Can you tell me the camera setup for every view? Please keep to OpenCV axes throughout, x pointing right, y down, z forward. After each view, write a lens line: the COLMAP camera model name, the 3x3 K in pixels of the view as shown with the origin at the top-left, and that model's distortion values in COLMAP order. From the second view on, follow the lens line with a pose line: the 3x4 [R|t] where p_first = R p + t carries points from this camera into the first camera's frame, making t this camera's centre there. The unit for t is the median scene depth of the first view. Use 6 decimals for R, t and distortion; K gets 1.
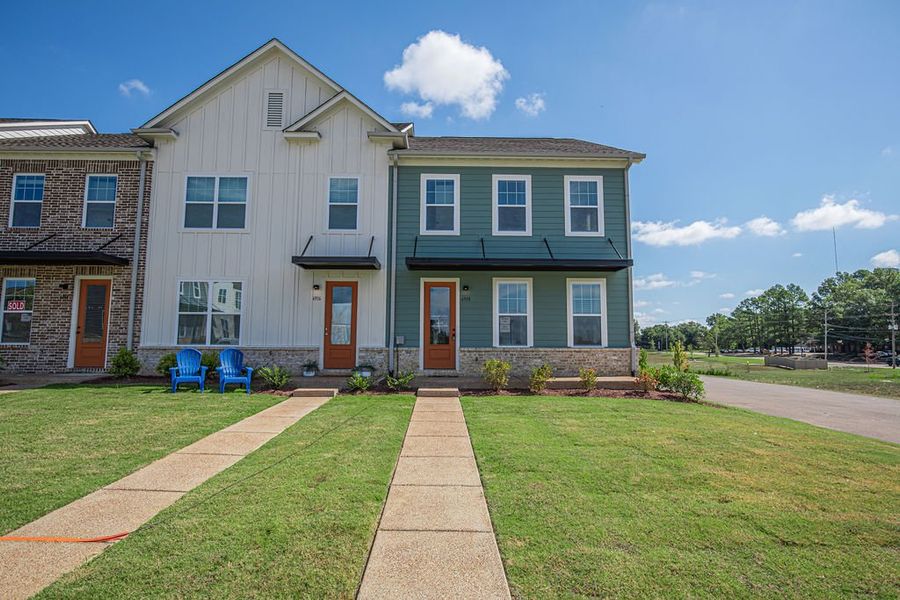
lens RADIAL K [[484.3, 0, 450.1], [0, 484.3, 301.5], [0, 0, 1]] dist [-0.000963, -0.000137]
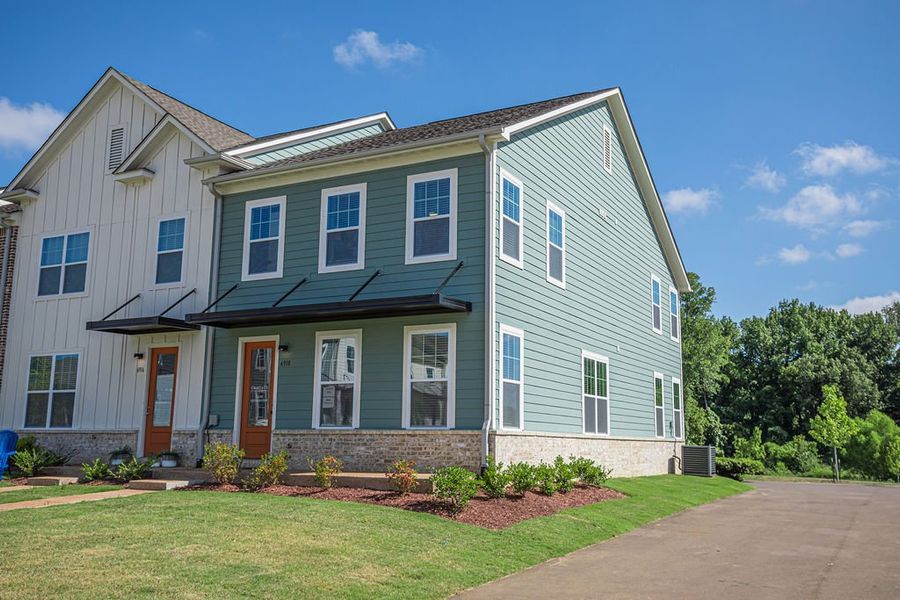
lens RADIAL K [[830.7, 0, 449.7], [0, 830.7, 299.4], [0, 0, 1]] dist [0.046438, 0.000000]
pose [[0.875843, -0.075063, -0.476723, 0.857142], [0.043154, 0.996054, -0.077552, 0.007243], [0.480663, 0.047351, 0.875626, 0.006557]]
